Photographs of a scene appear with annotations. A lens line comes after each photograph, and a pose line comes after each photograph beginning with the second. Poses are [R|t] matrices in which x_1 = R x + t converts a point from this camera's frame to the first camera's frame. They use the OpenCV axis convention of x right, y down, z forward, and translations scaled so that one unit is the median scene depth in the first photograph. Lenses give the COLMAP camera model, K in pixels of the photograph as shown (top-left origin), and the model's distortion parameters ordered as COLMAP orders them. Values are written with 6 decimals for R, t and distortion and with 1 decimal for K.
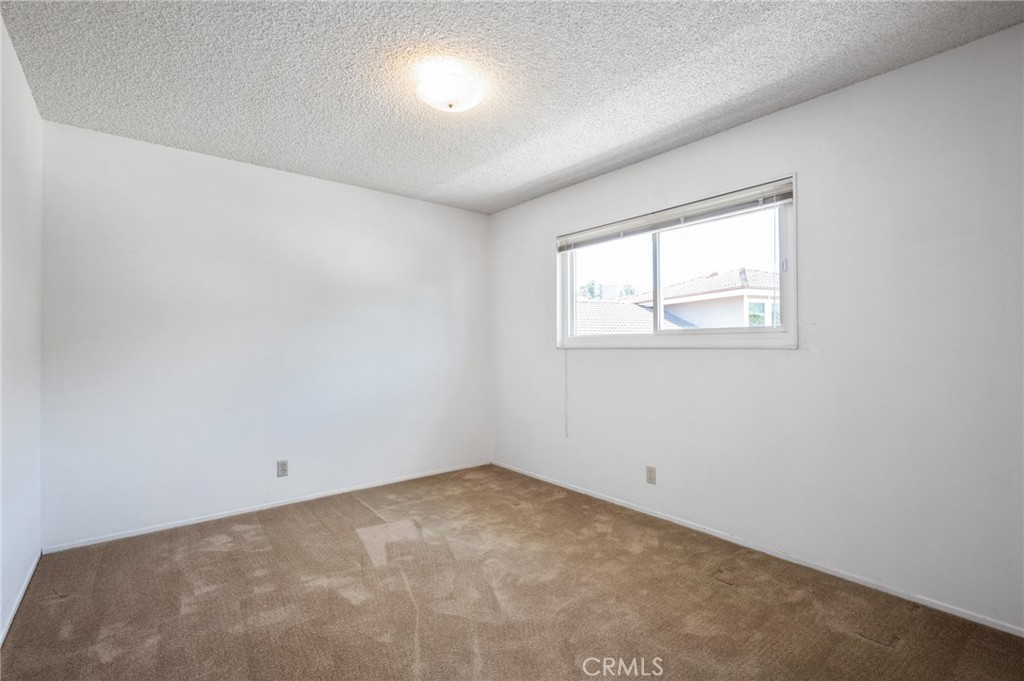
lens RADIAL K [[474.5, 0, 517.6], [0, 474.5, 333.9], [0, 0, 1]] dist [-0.010497, -0.000401]
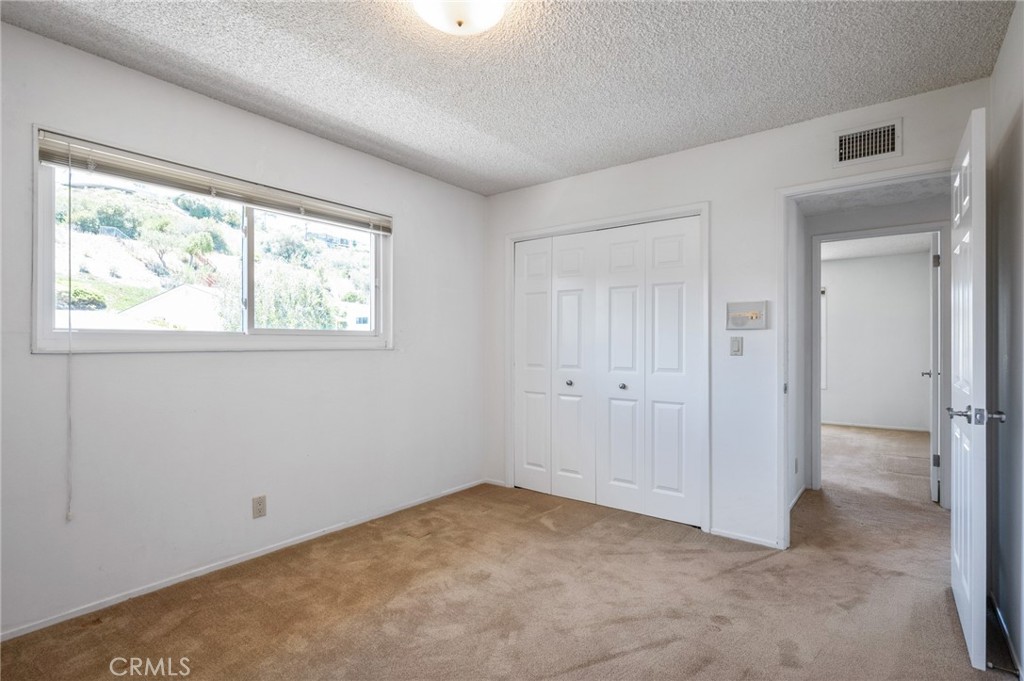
lens RADIAL K [[499.7, 0, 514.4], [0, 499.7, 344.1], [0, 0, 1]] dist [0.003526, 0.000415]
pose [[-0.230017, 0.009451, 0.973141, -0.773679], [-0.017128, 0.999759, -0.013758, 0.027793], [-0.973036, -0.019833, -0.229800, 0.914510]]
